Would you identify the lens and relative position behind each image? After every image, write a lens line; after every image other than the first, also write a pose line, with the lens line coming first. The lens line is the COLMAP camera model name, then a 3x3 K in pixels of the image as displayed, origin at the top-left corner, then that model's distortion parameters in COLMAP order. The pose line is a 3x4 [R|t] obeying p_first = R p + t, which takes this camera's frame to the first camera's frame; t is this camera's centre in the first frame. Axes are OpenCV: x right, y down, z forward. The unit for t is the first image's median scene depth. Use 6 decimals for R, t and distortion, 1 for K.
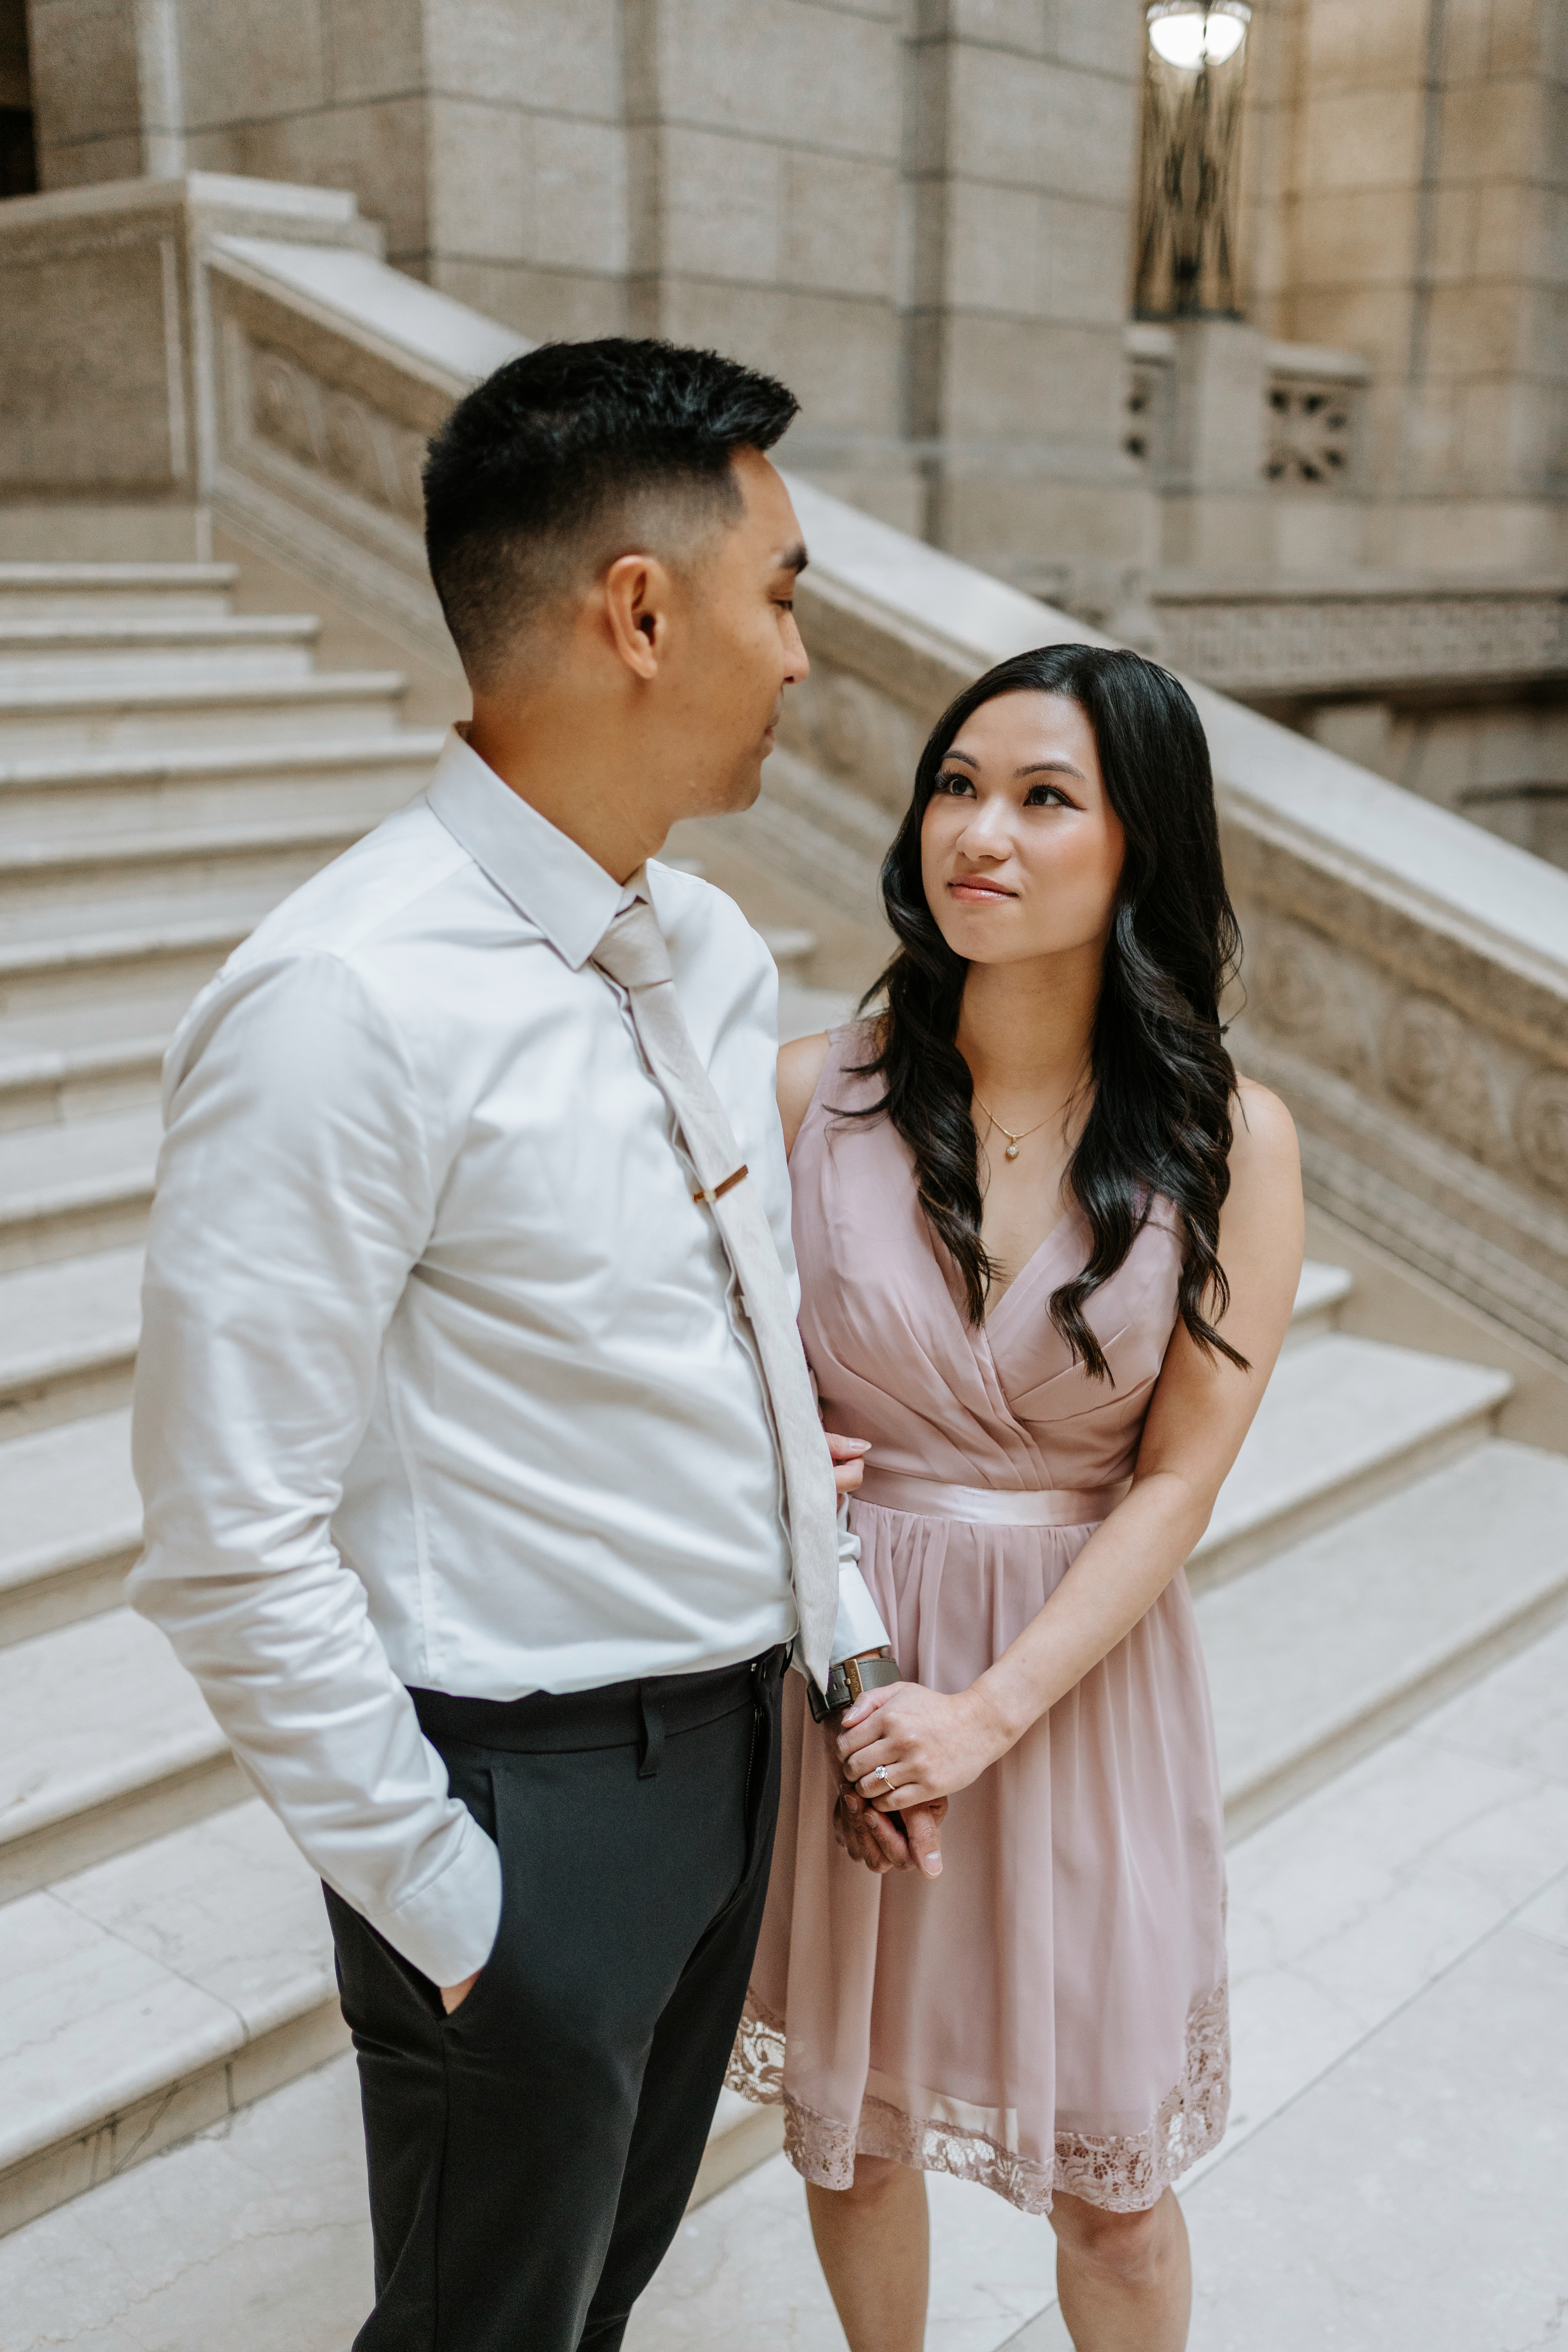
lens RADIAL K [[2225.9, 0, 782.5], [0, 2225.9, 1176.2], [0, 0, 1]] dist [0.018957, 0.000000]
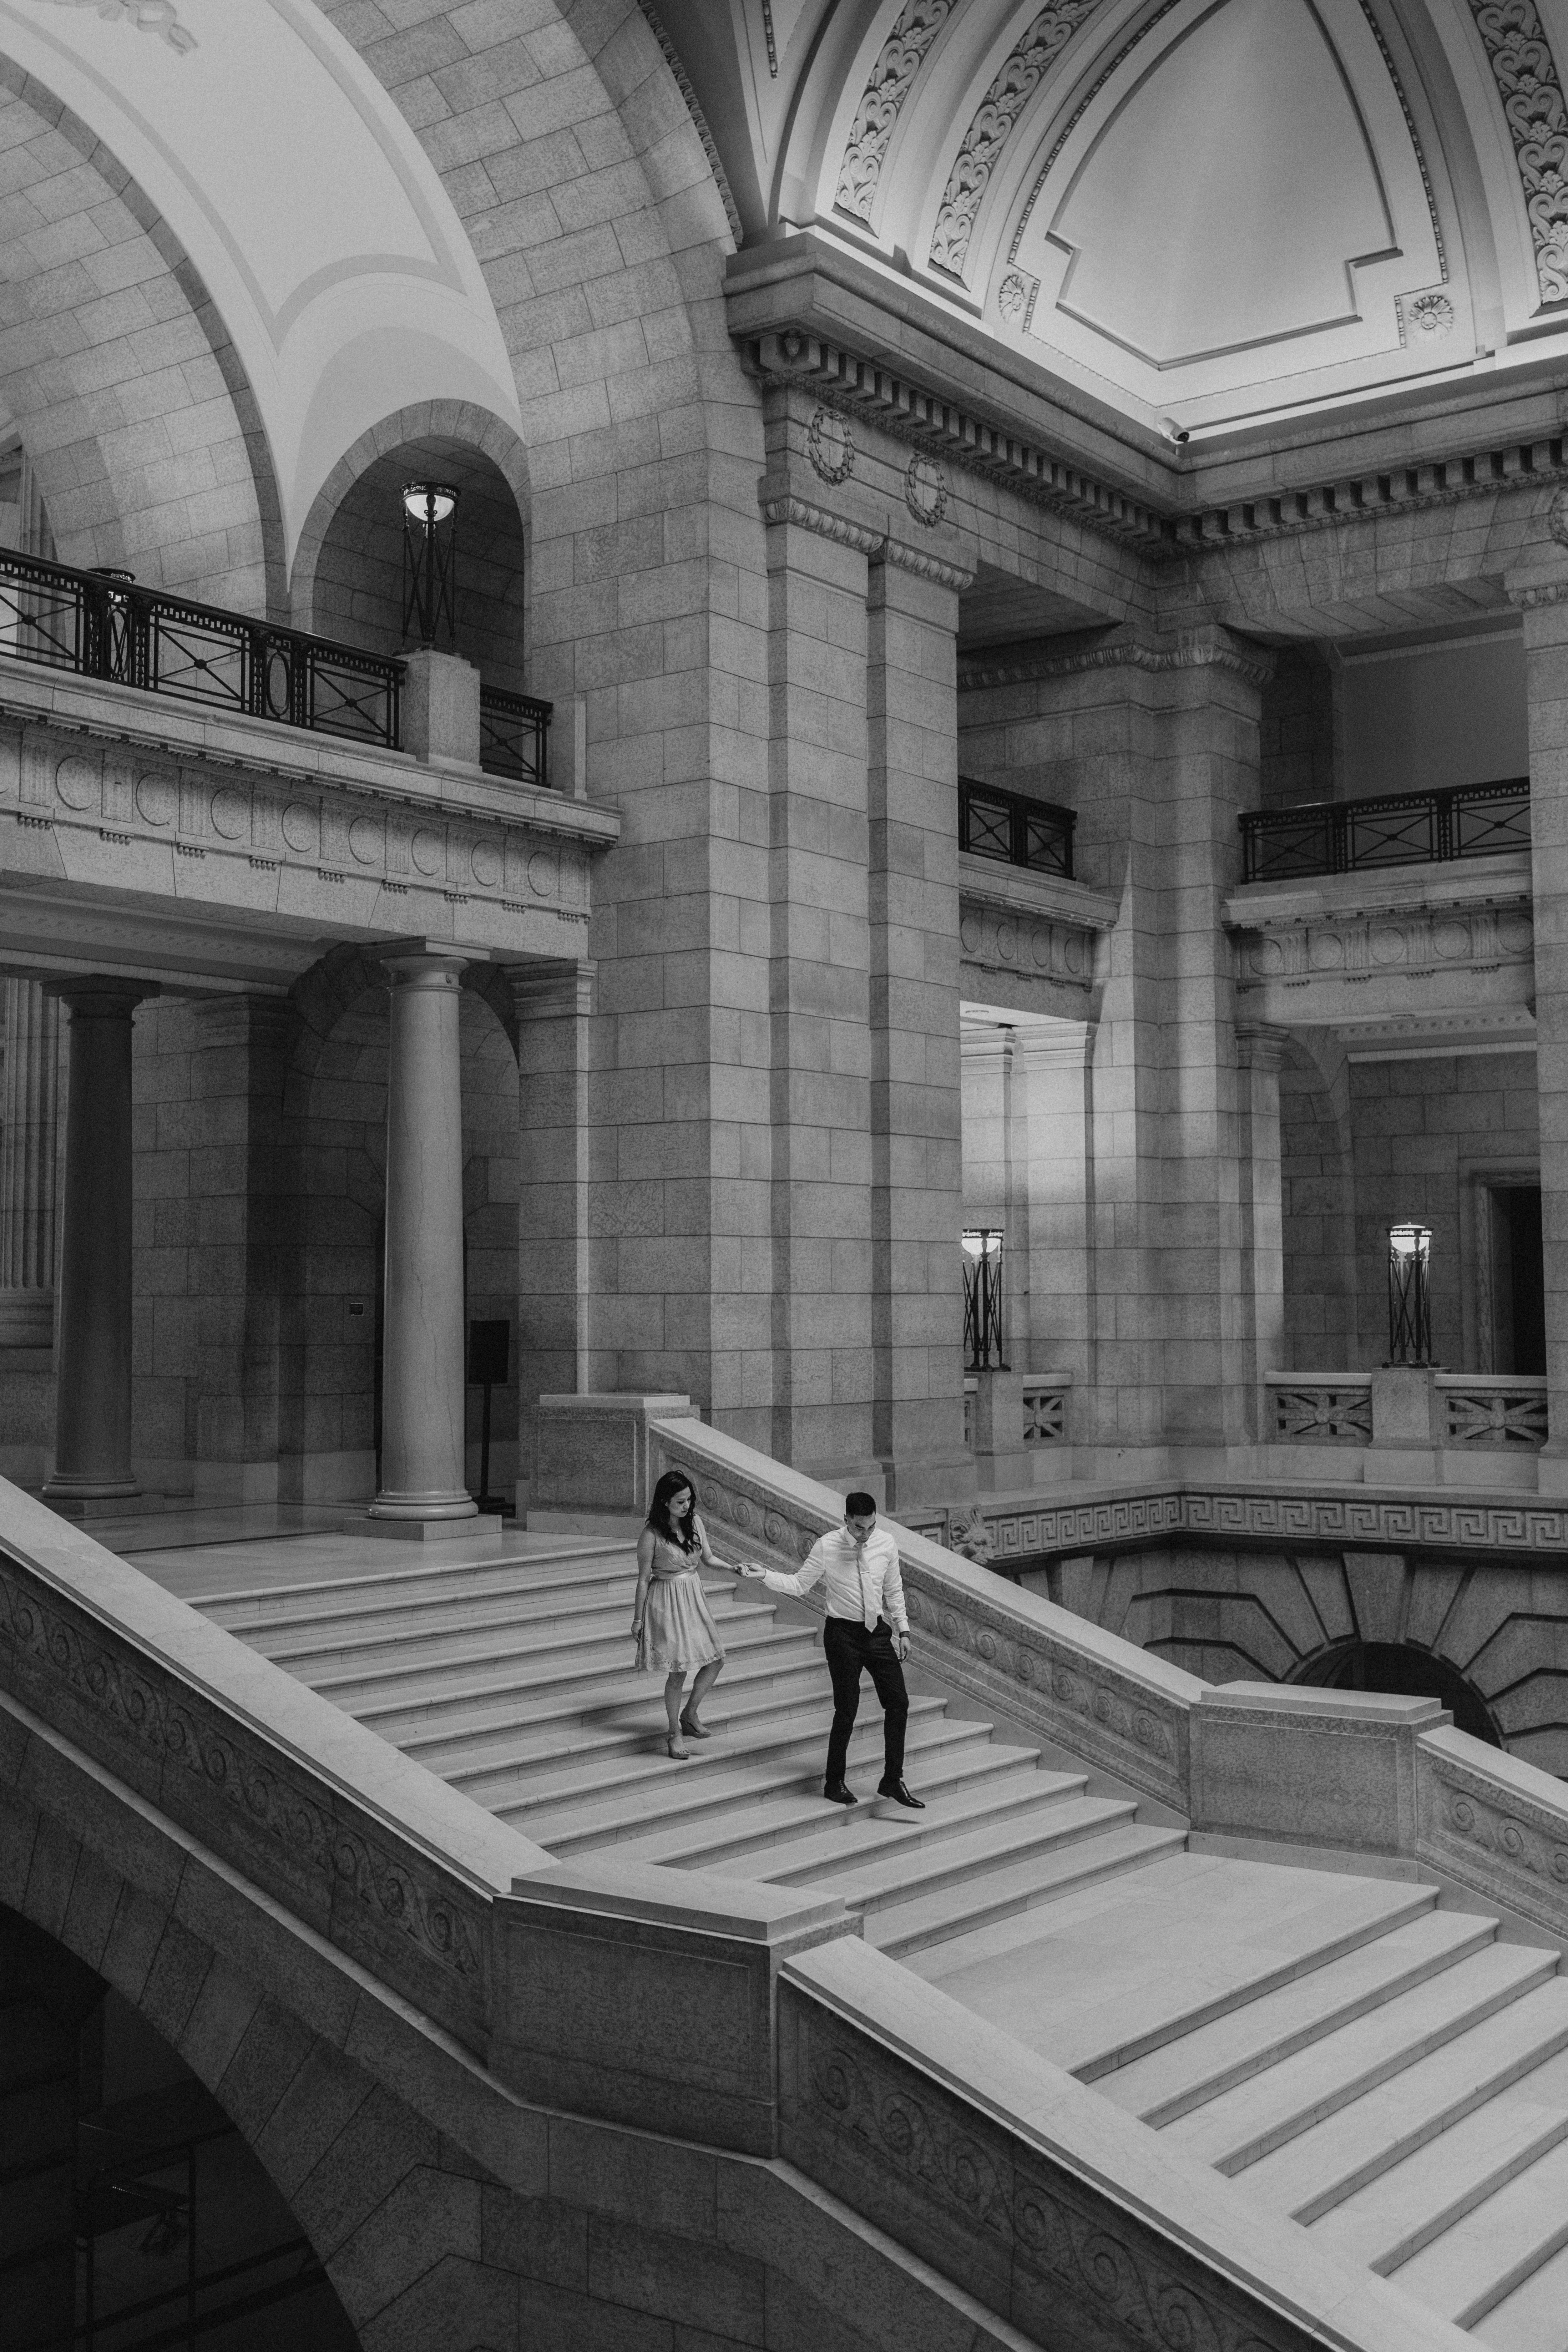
lens RADIAL K [[2540.8, 0, 787.7], [0, 2540.8, 1175.1], [0, 0, 1]] dist [-0.017222, 0.000000]
pose [[0.991049, 0.002270, 0.133482, -0.305564], [0.038263, 0.953078, -0.300298, 0.137772], [-0.127900, 0.302717, 0.944460, -1.222172]]
